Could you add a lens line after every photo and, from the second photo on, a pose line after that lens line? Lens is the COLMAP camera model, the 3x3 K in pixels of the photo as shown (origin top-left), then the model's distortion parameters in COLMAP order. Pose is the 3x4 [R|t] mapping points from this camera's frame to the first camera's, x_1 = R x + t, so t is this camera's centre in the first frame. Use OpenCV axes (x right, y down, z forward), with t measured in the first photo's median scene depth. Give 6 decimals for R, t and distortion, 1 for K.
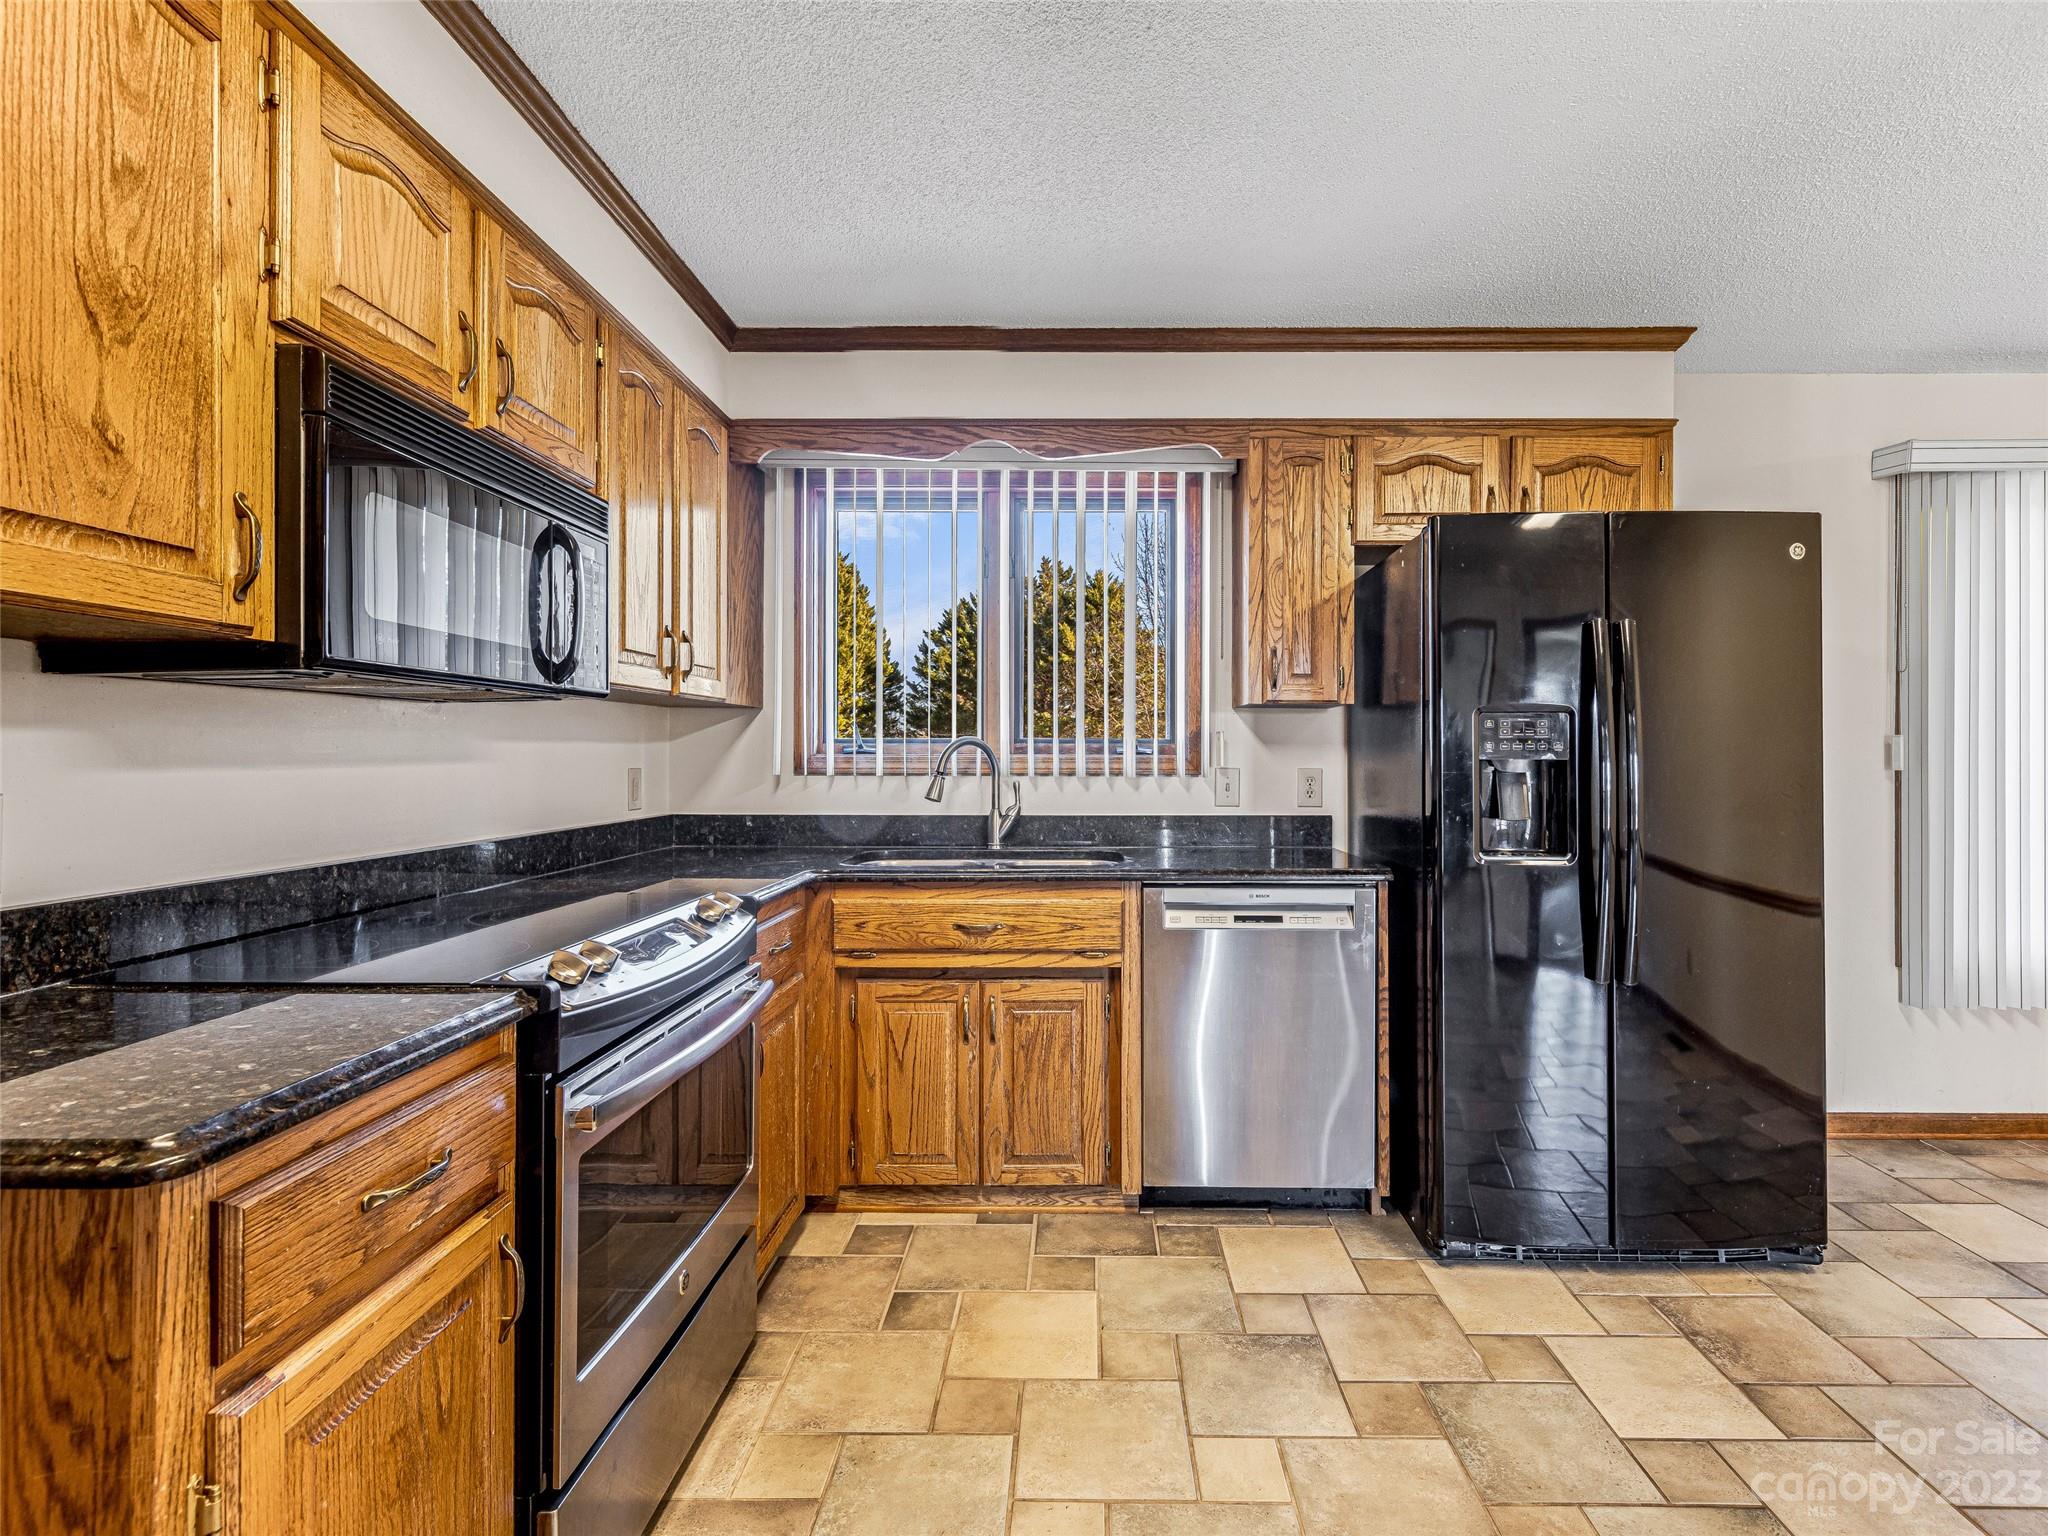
lens RADIAL K [[966.7, 0, 1075.5], [0, 966.7, 757.2], [0, 0, 1]] dist [0.001899, 0.000081]
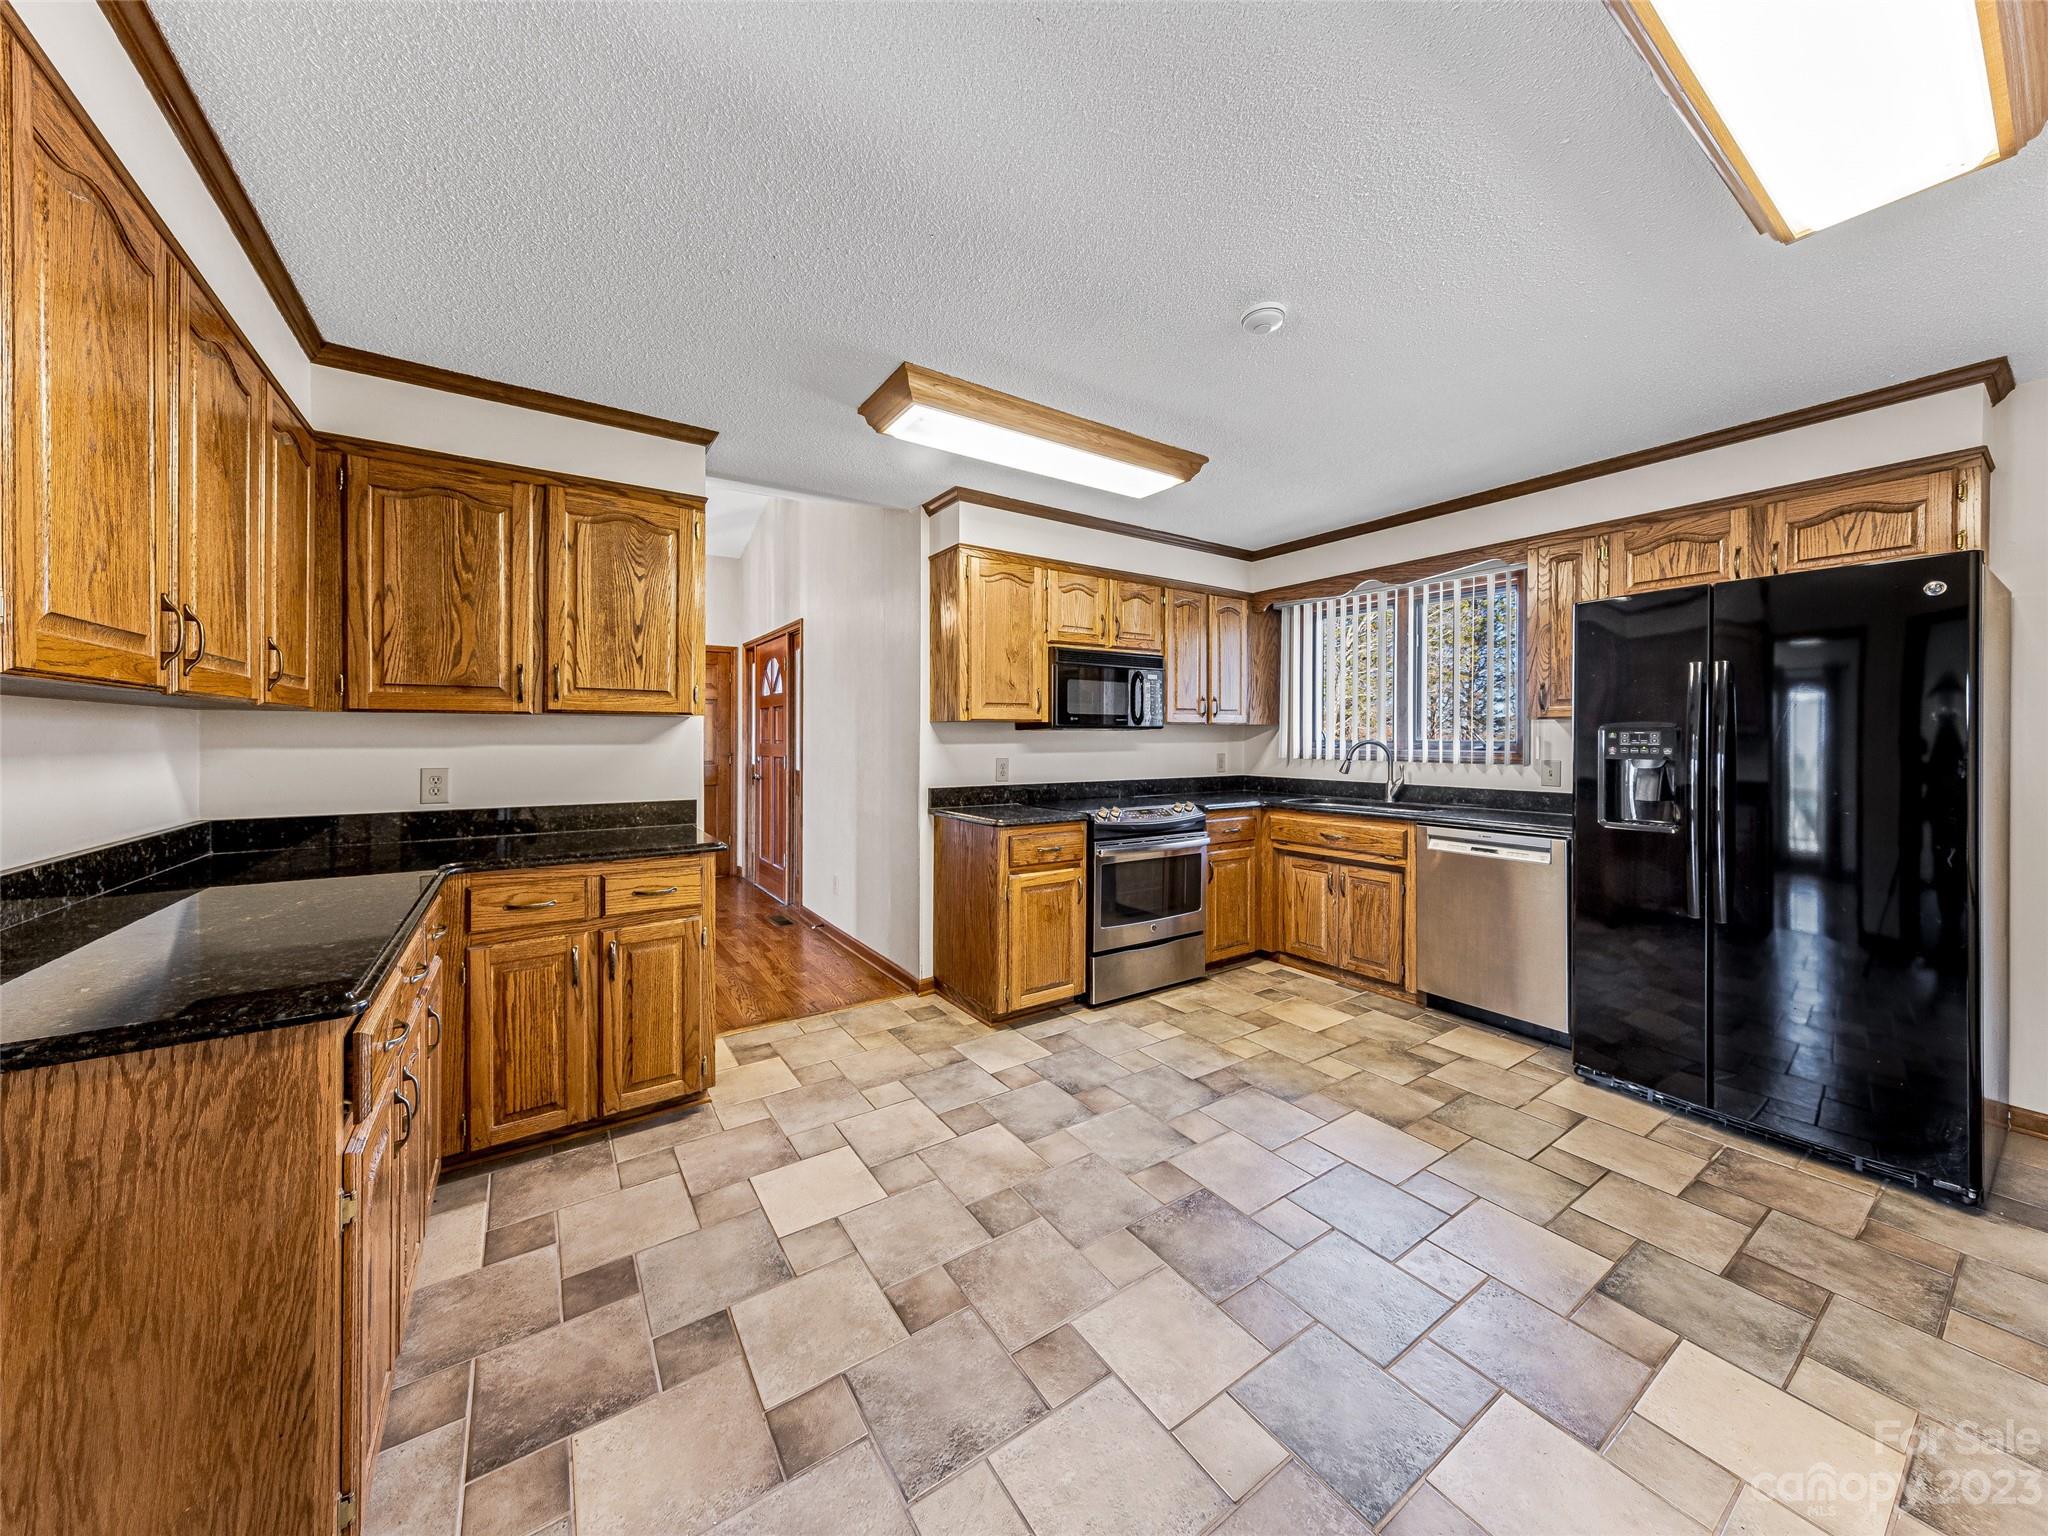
lens RADIAL K [[726.8, 0, 1032.0], [0, 726.8, 738.7], [0, 0, 1]] dist [0.005928, -0.000227]
pose [[0.573760, 0.001007, -0.819023, 0.768204], [-0.003766, 0.999992, -0.001409, -0.021757], [0.819015, 0.003893, 0.573760, -0.373733]]
